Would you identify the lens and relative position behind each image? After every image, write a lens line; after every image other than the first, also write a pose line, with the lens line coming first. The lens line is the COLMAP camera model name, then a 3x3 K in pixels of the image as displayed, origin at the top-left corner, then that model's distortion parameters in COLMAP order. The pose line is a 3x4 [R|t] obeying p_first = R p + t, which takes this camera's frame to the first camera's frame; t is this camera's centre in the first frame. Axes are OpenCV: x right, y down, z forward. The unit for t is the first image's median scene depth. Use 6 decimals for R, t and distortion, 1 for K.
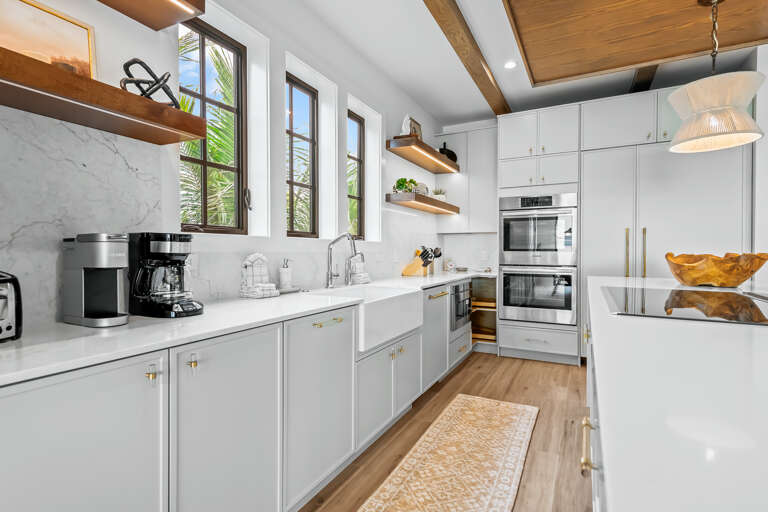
lens RADIAL K [[382.3, 0, 387.4], [0, 382.3, 254.4], [0, 0, 1]] dist [0.018021, -0.001732]
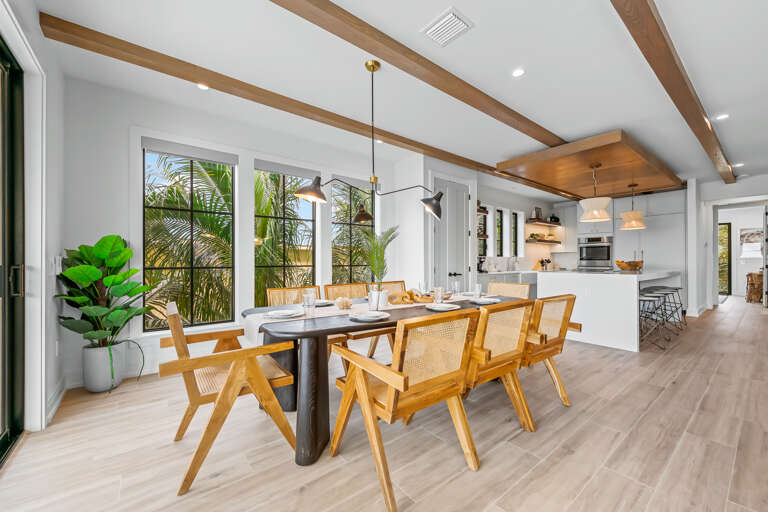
lens RADIAL K [[309.2, 0, 388.2], [0, 309.2, 258.5], [0, 0, 1]] dist [0.003759, 0.000501]
pose [[0.917671, -0.005547, -0.397303, -0.033253], [-0.002007, 0.999825, -0.018595, 0.021851], [0.397336, 0.017861, 0.917499, -1.575285]]
